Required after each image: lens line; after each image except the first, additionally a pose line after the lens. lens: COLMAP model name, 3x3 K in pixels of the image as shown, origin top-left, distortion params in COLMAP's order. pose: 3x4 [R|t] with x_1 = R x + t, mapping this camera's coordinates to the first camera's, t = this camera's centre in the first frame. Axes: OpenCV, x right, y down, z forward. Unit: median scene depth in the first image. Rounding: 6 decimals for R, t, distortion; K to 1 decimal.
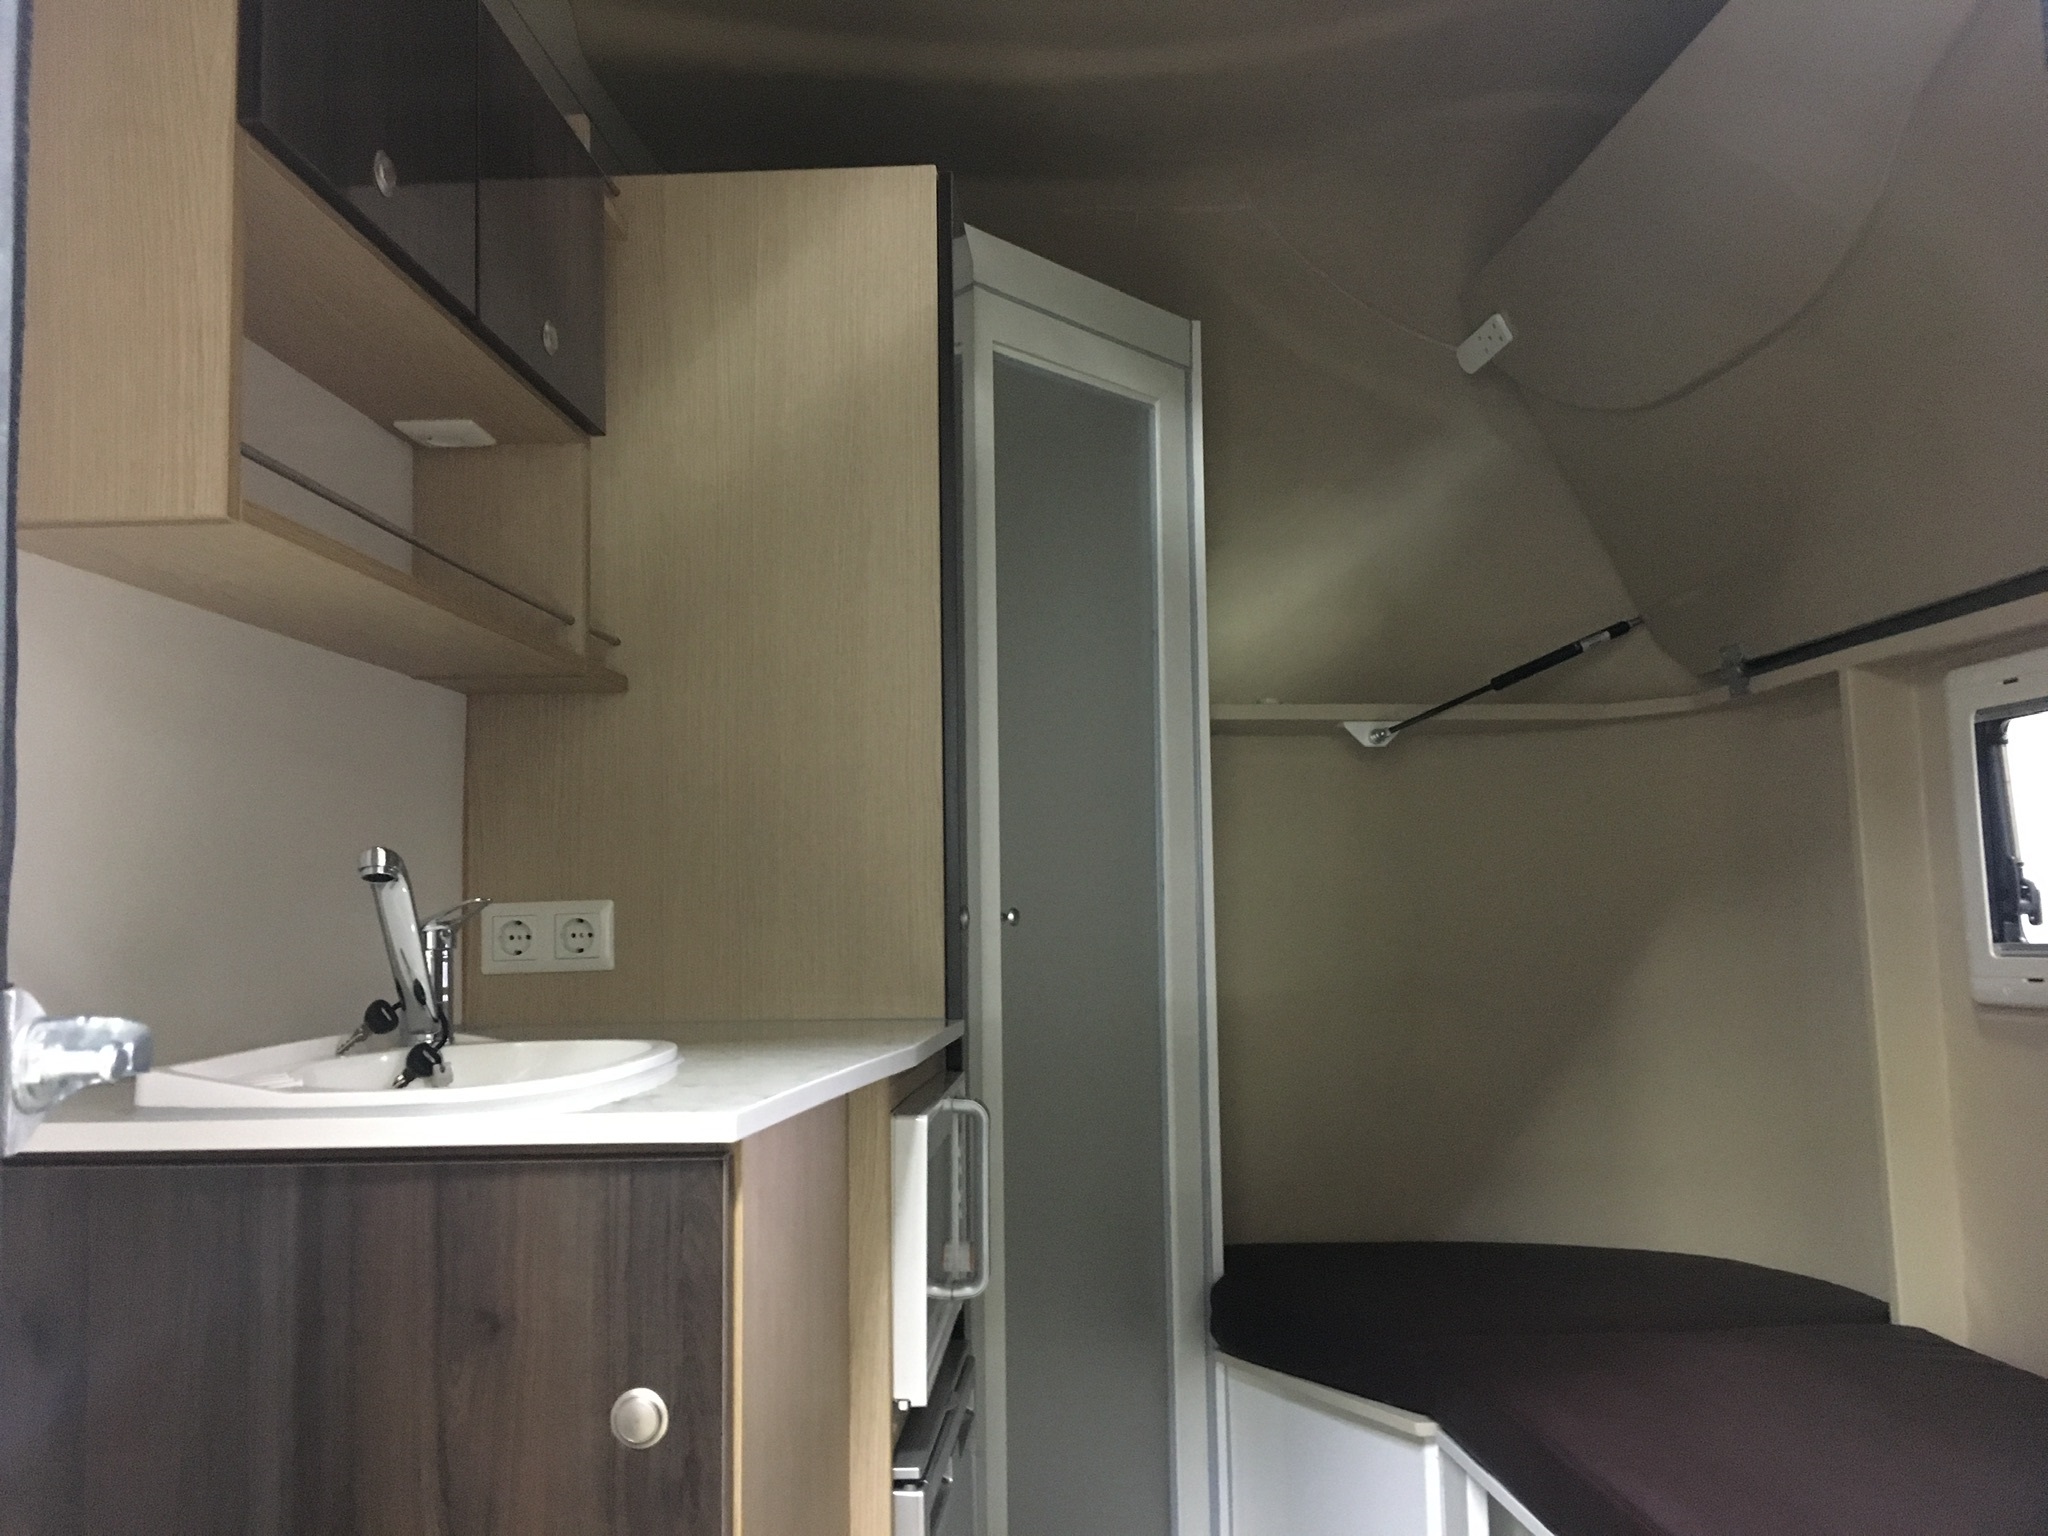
lens RADIAL K [[1733.7, 0, 1024.0], [0, 1733.7, 768.0], [0, 0, 1]] dist [0.081679, -0.119144]
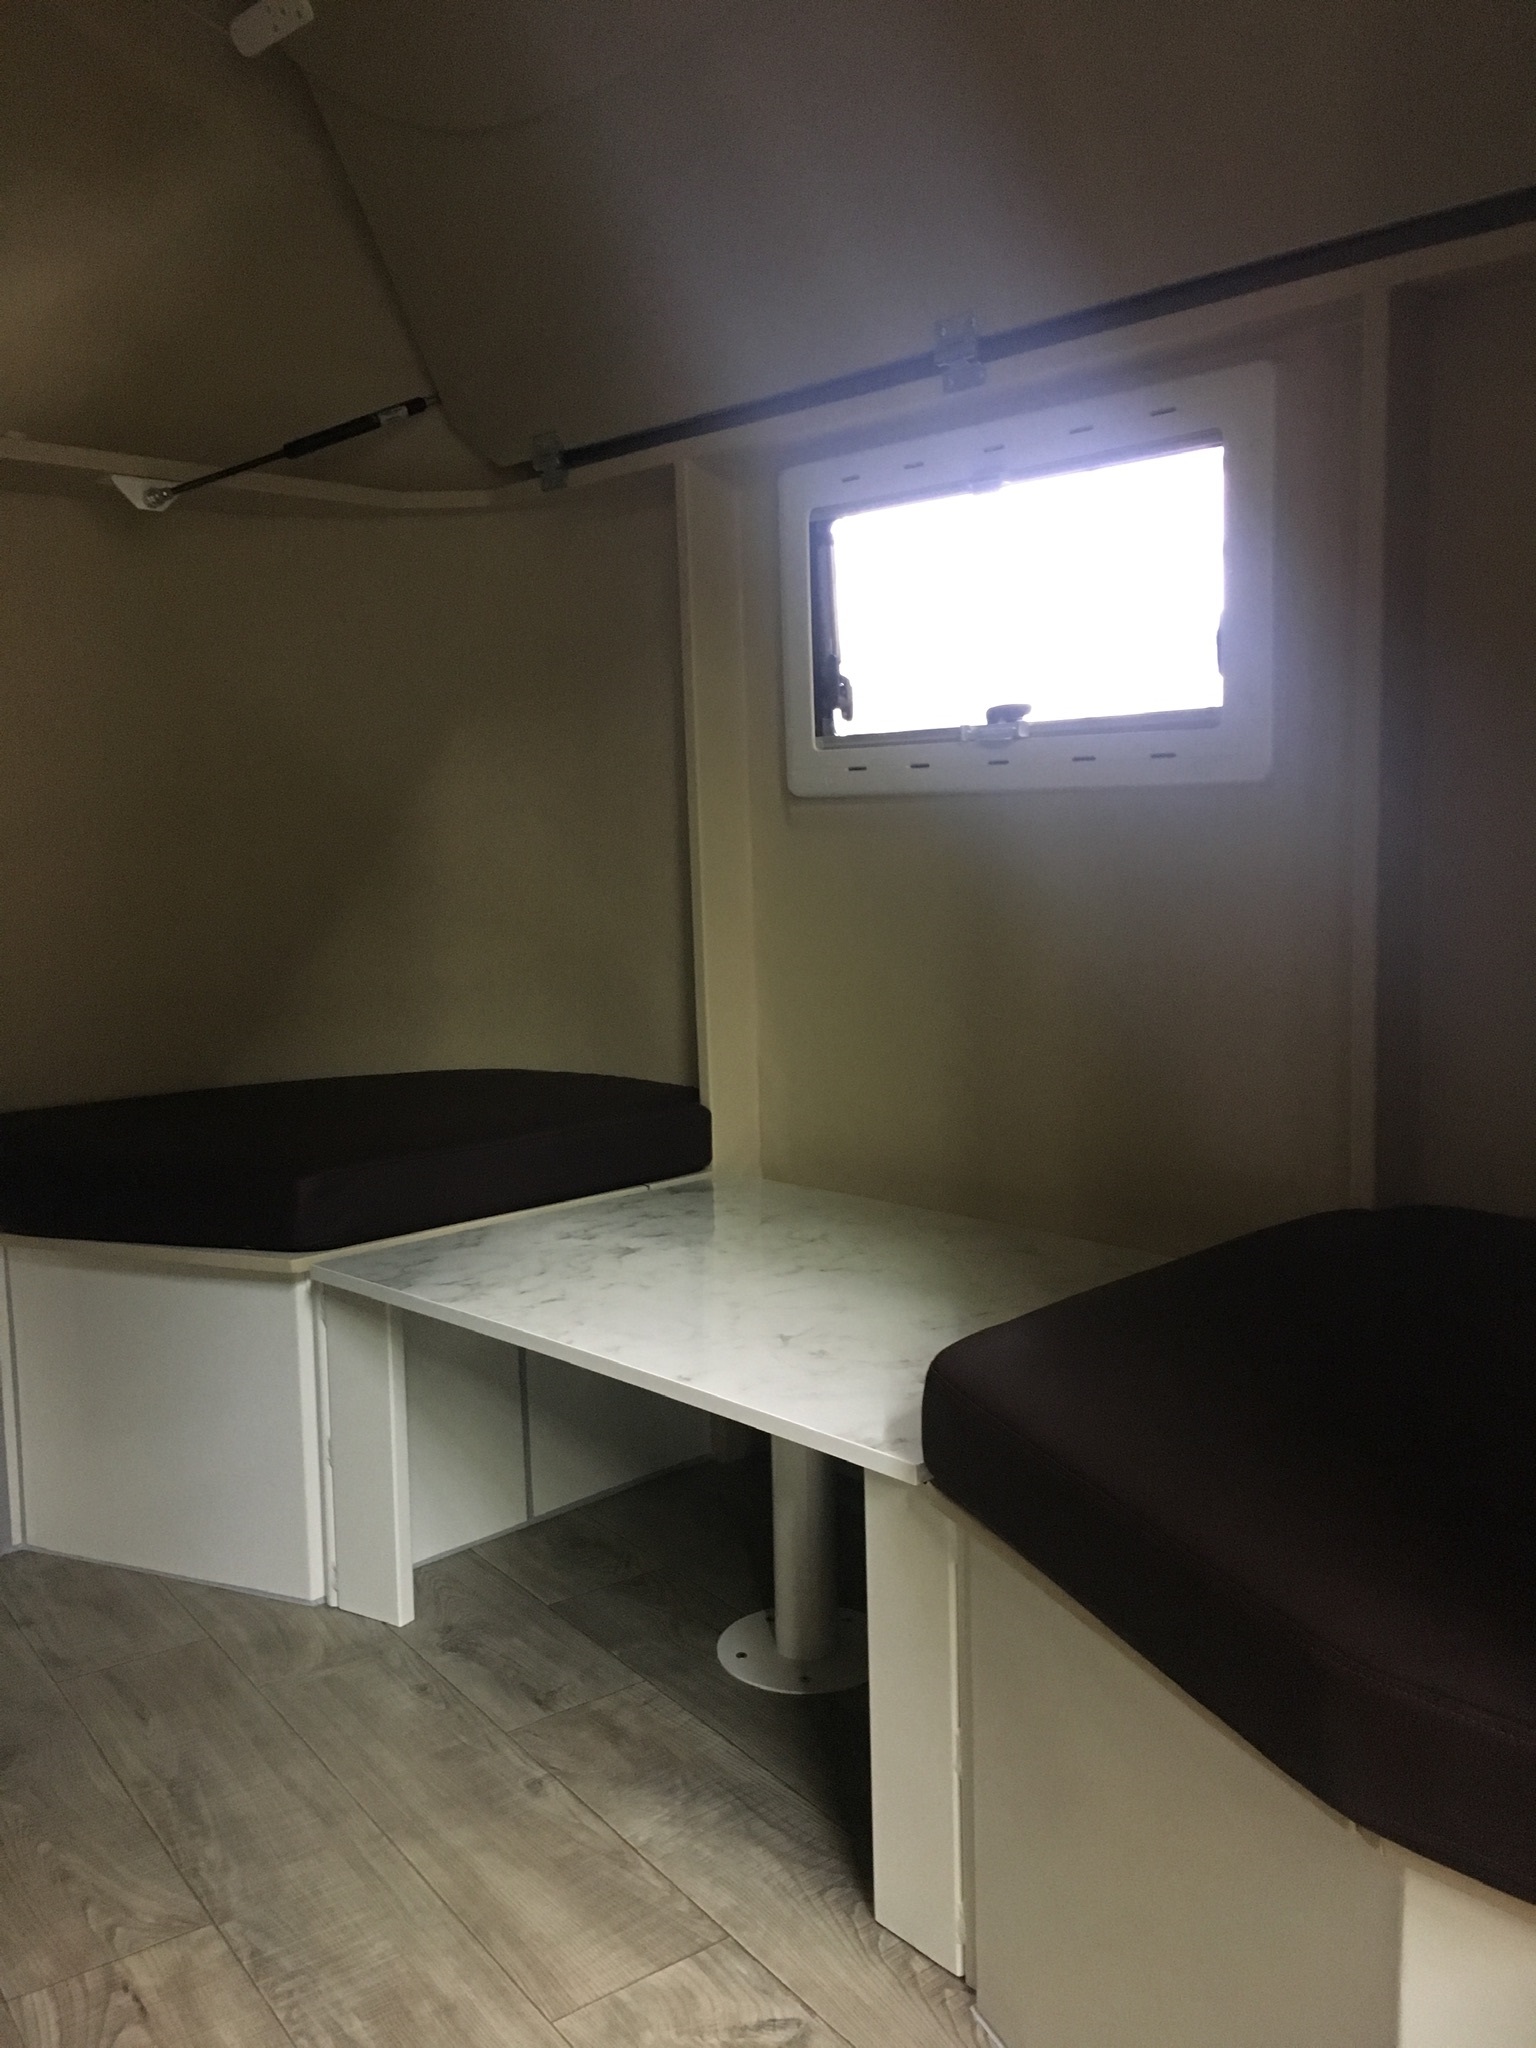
lens RADIAL K [[1733.7, 0, 771.8], [0, 1733.7, 1017.3], [0, 0, 1]] dist [0.081679, -0.119144]
pose [[0.779783, -0.075051, 0.621535, -0.111121], [-0.050802, 0.981929, 0.182306, 0.060844], [-0.623986, -0.173735, 0.761878, 0.146194]]
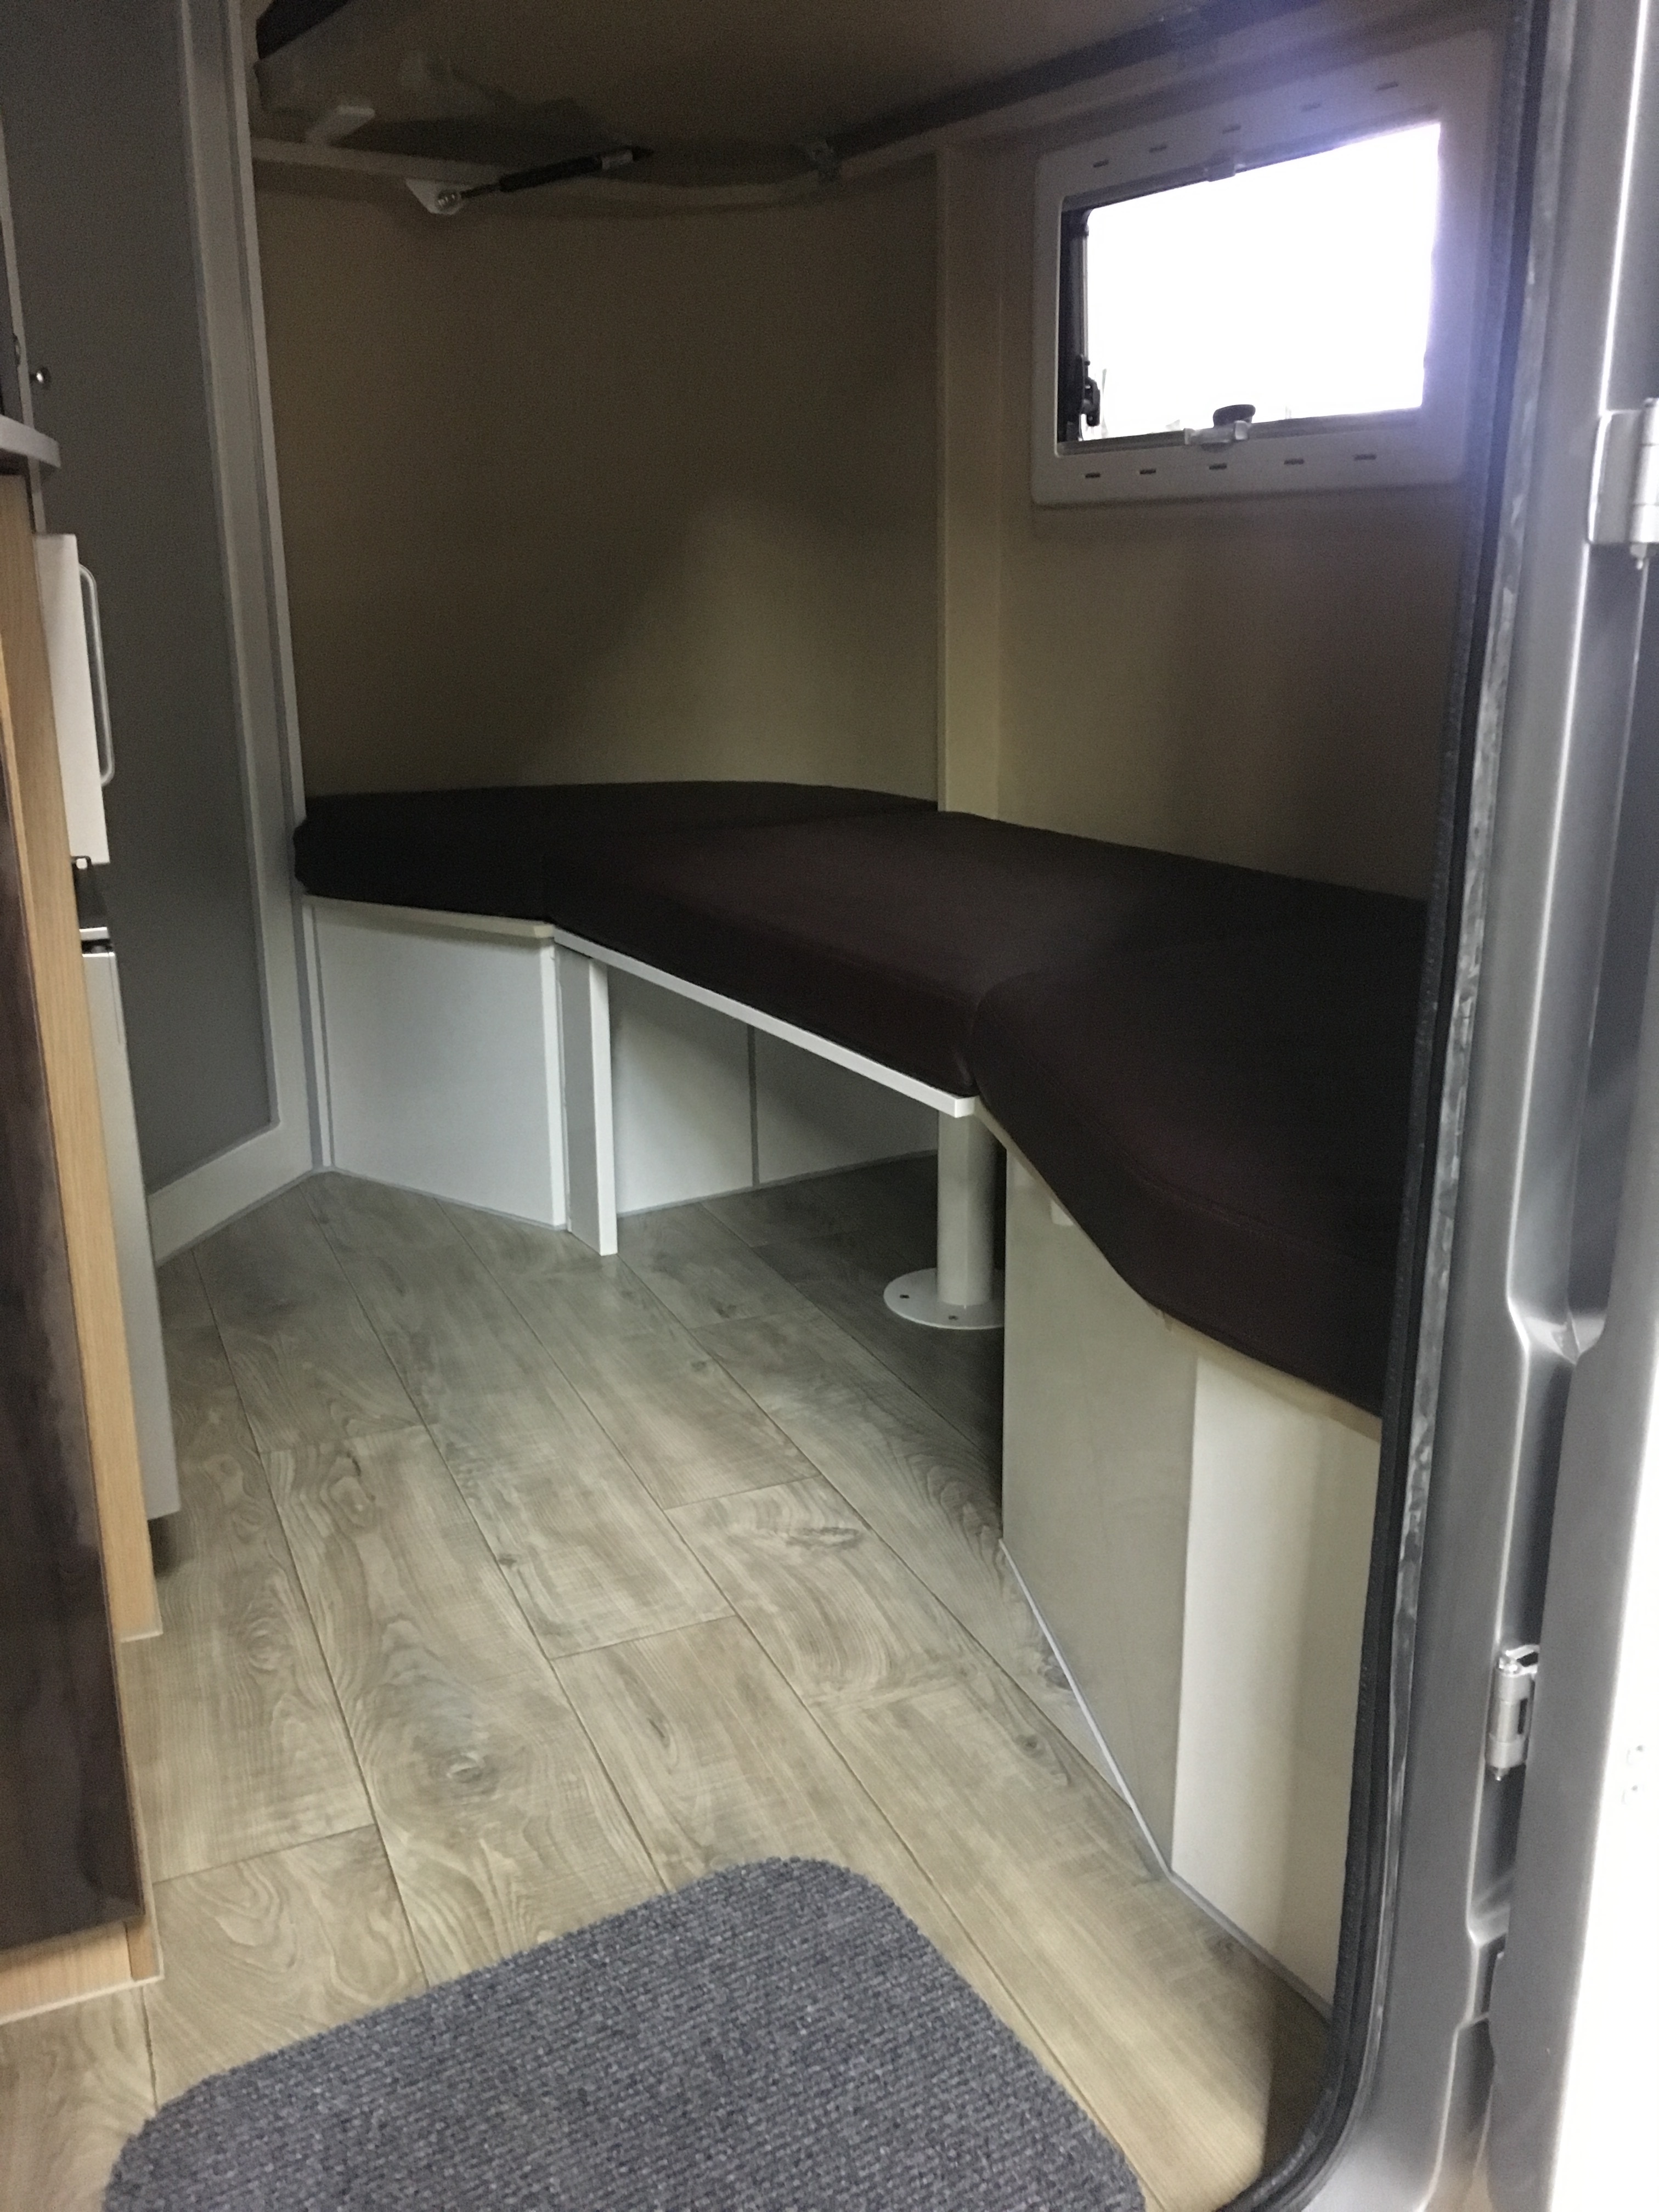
lens RADIAL K [[1872.5, 0, 833.6], [0, 1872.5, 1098.8], [0, 0, 1]] dist [0.081679, -0.119144]
pose [[0.893125, -0.112403, 0.435537, -0.089885], [-0.051693, 0.936209, 0.347620, 0.065143], [-0.446828, -0.332983, 0.830342, -0.016434]]
